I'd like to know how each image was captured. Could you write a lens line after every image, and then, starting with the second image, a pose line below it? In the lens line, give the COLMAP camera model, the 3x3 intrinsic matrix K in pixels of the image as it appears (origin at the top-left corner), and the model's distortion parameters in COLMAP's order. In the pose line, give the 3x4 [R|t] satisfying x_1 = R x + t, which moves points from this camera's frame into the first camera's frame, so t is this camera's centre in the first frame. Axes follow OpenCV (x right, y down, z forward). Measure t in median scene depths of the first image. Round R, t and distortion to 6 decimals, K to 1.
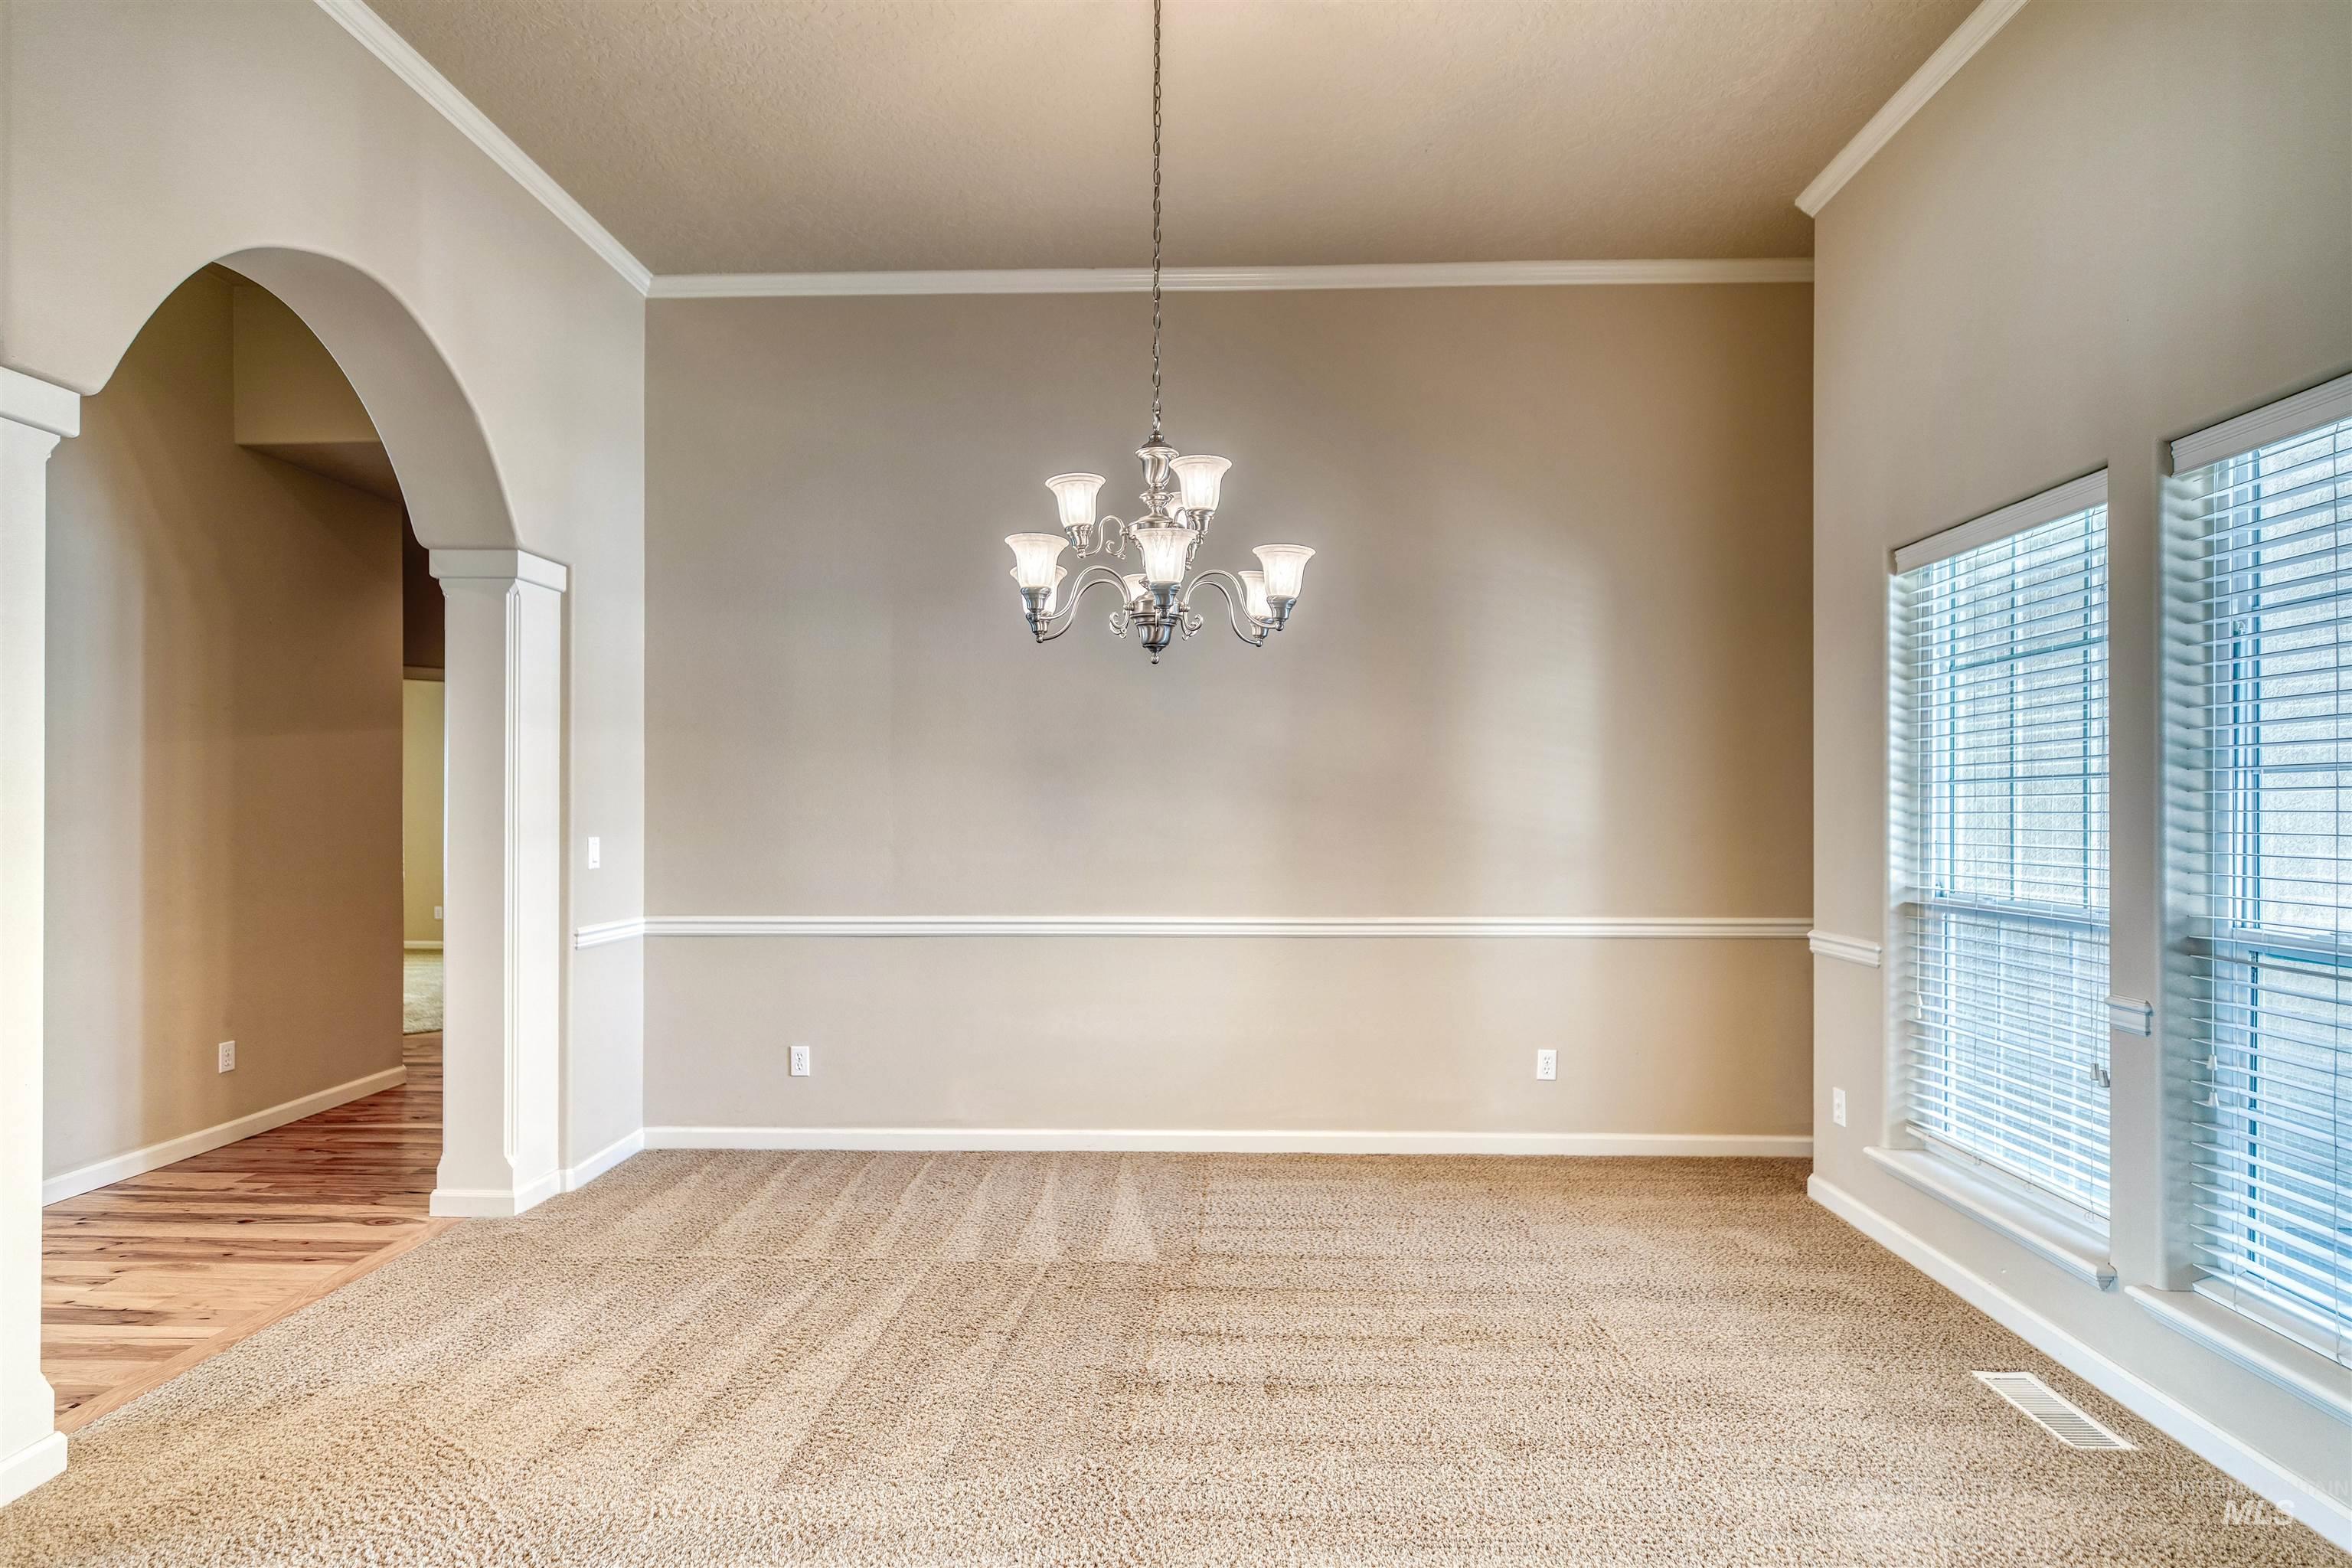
lens RADIAL K [[1186.2, 0, 1174.1], [0, 1186.2, 796.1], [0, 0, 1]] dist [-0.027575, -0.000015]
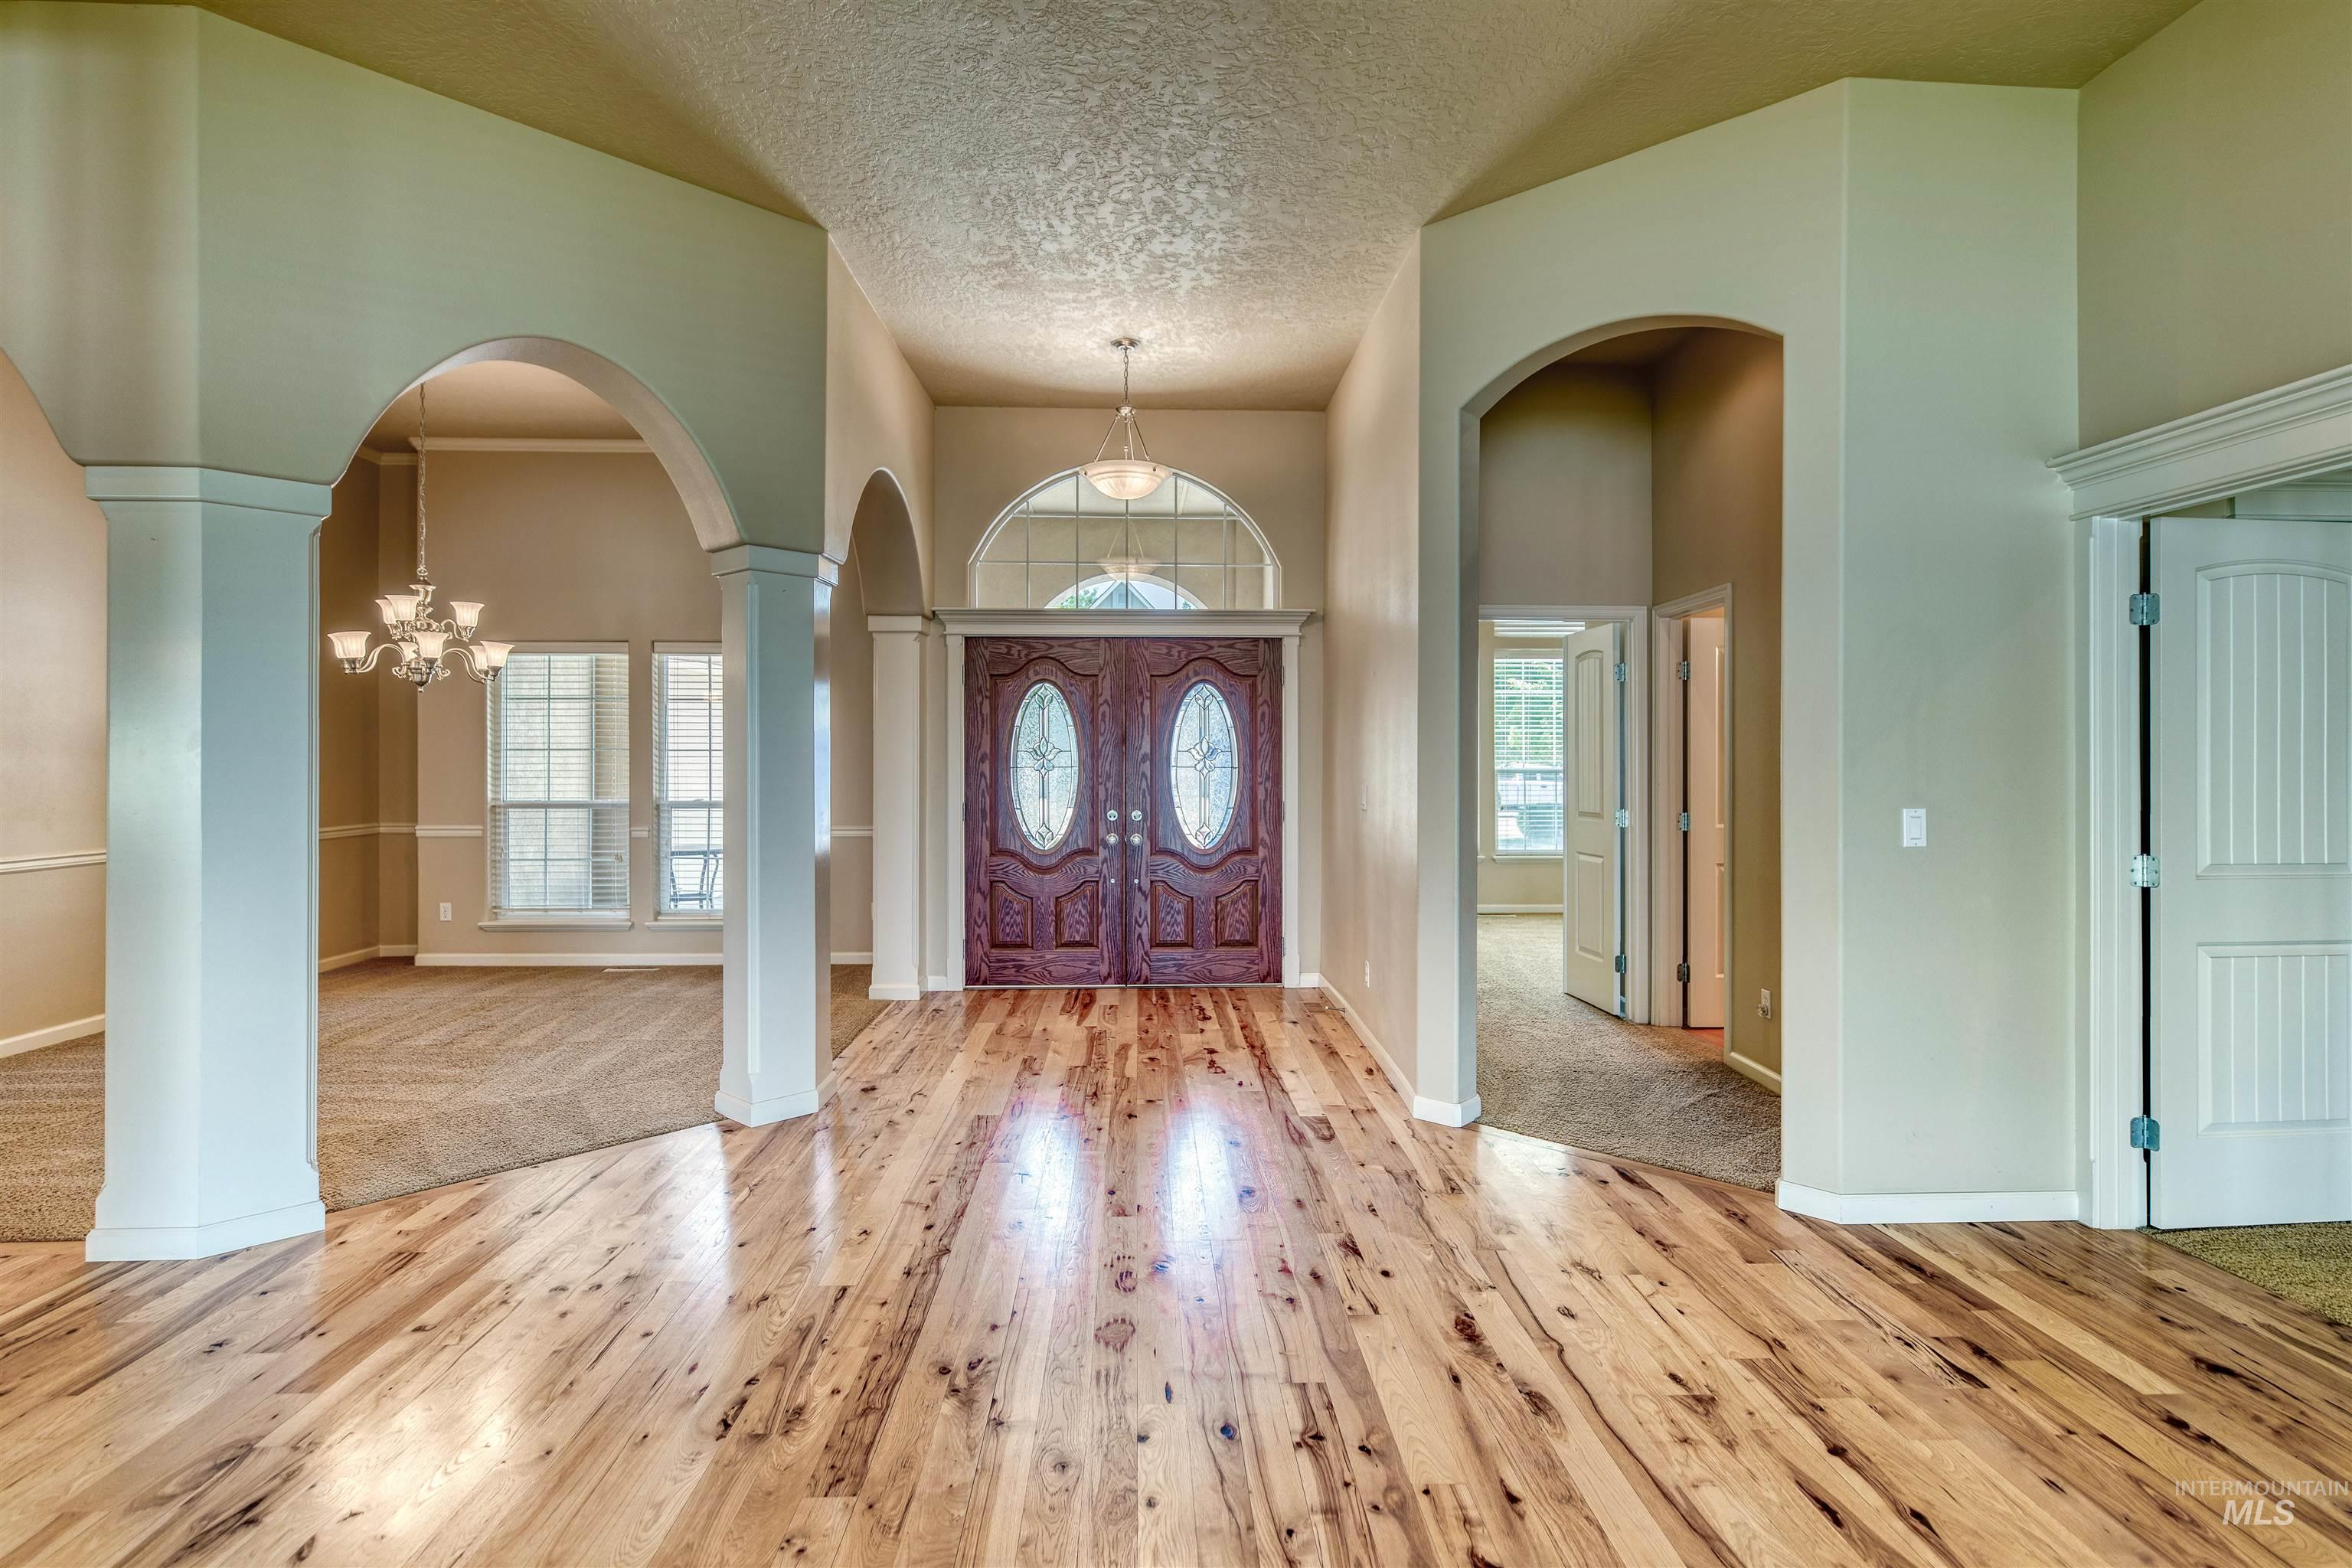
lens RADIAL K [[1201.4, 0, 1185.9], [0, 1201.4, 746.8], [0, 0, 1]] dist [-0.000770, 0.000031]
pose [[-0.067355, 0.006336, 0.997709, -1.677381], [-0.004523, 0.999968, -0.006656, -0.009206], [-0.997719, -0.004961, -0.067324, -0.130057]]
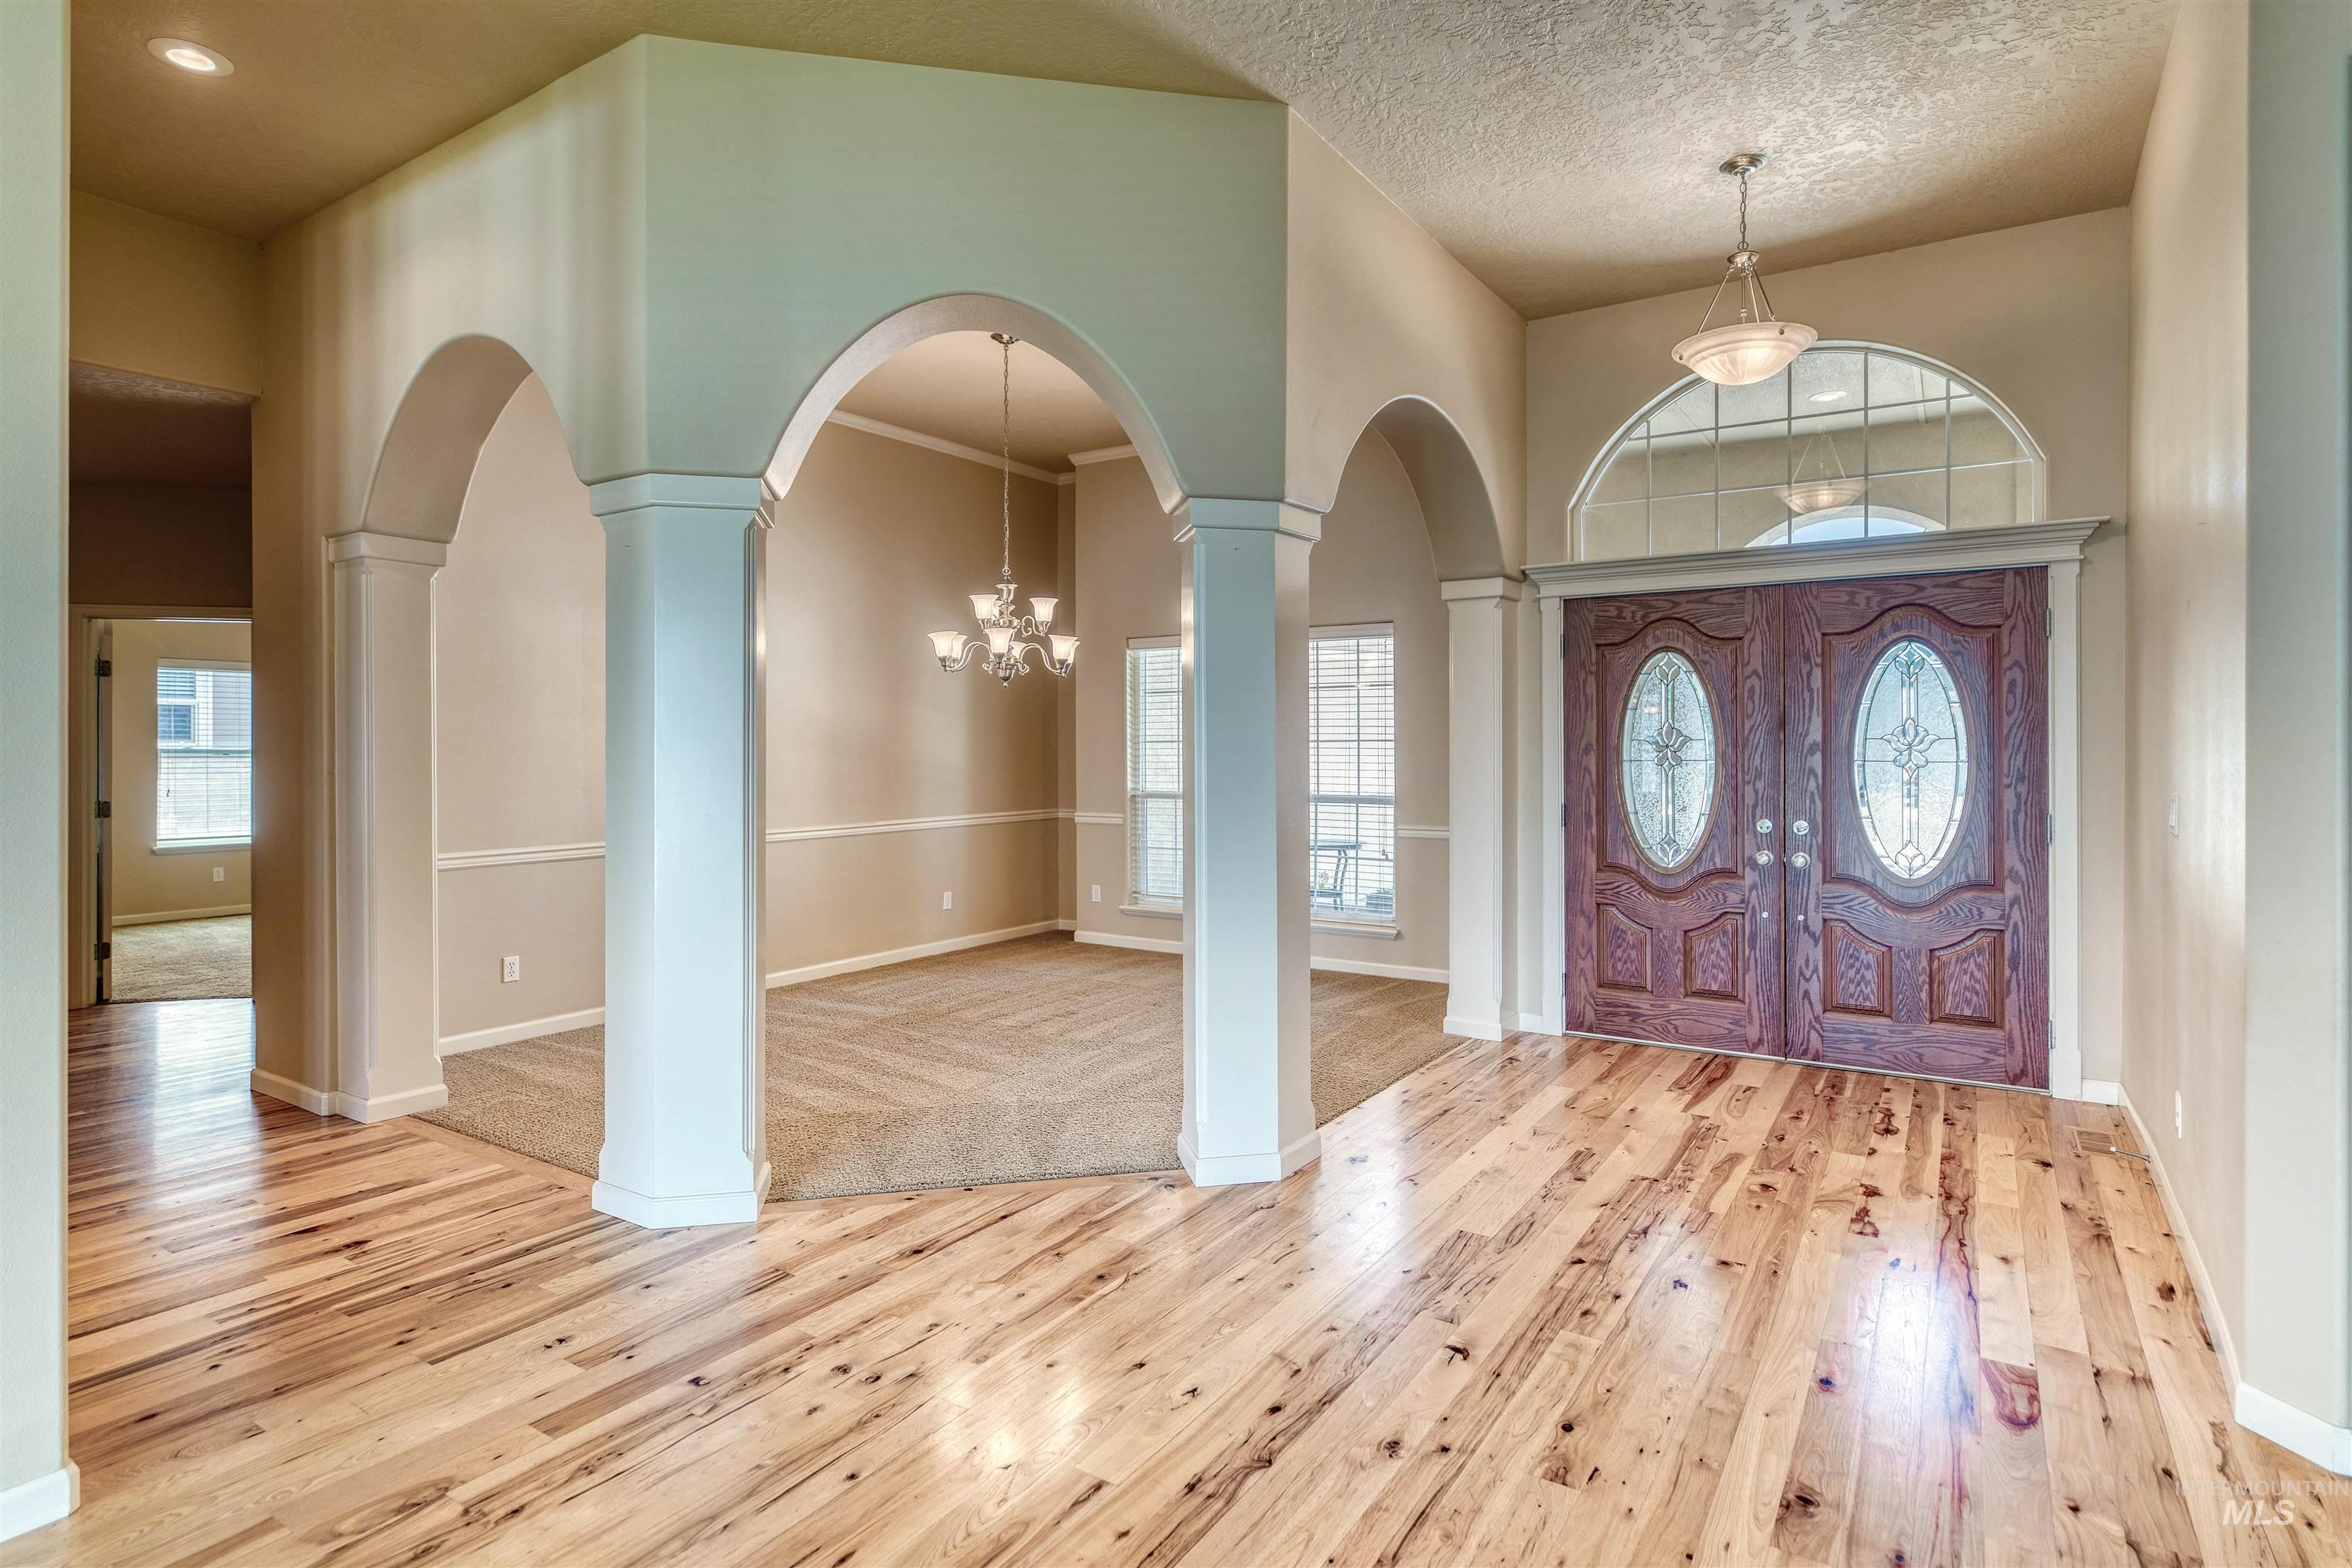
lens RADIAL K [[1201.4, 0, 1185.9], [0, 1201.4, 746.8], [0, 0, 1]] dist [-0.000770, 0.000031]
pose [[0.522337, -0.002203, 0.852736, -1.307364], [0.000012, 0.999997, 0.002577, -0.009307], [-0.852739, -0.001336, 0.522335, -0.306759]]
